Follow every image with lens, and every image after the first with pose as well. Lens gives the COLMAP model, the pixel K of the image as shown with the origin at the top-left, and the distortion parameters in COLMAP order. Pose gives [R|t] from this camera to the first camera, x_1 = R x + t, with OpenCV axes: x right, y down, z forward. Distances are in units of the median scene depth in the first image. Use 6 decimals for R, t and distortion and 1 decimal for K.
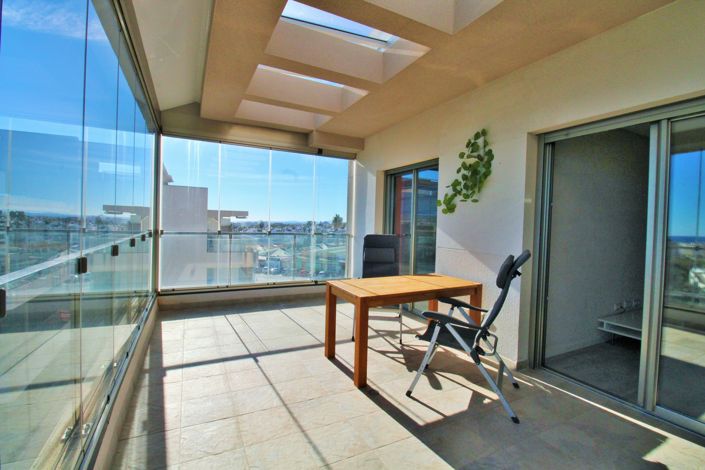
lens RADIAL K [[328.6, 0, 356.6], [0, 328.6, 233.0], [0, 0, 1]] dist [-0.018889, -0.001463]
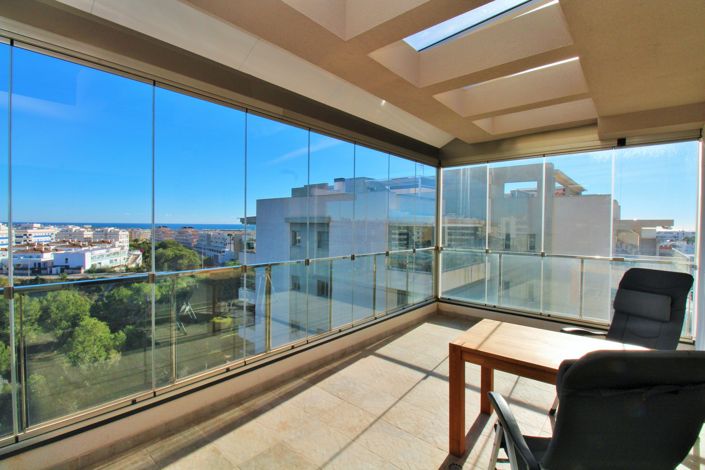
lens RADIAL K [[328.6, 0, 353.3], [0, 328.6, 234.5], [0, 0, 1]] dist [-0.018889, -0.001463]
pose [[0.357817, 0.002023, -0.933790, 0.400493], [-0.026057, 0.999630, -0.007820, -0.037127], [0.933428, 0.027130, 0.357737, 0.271625]]
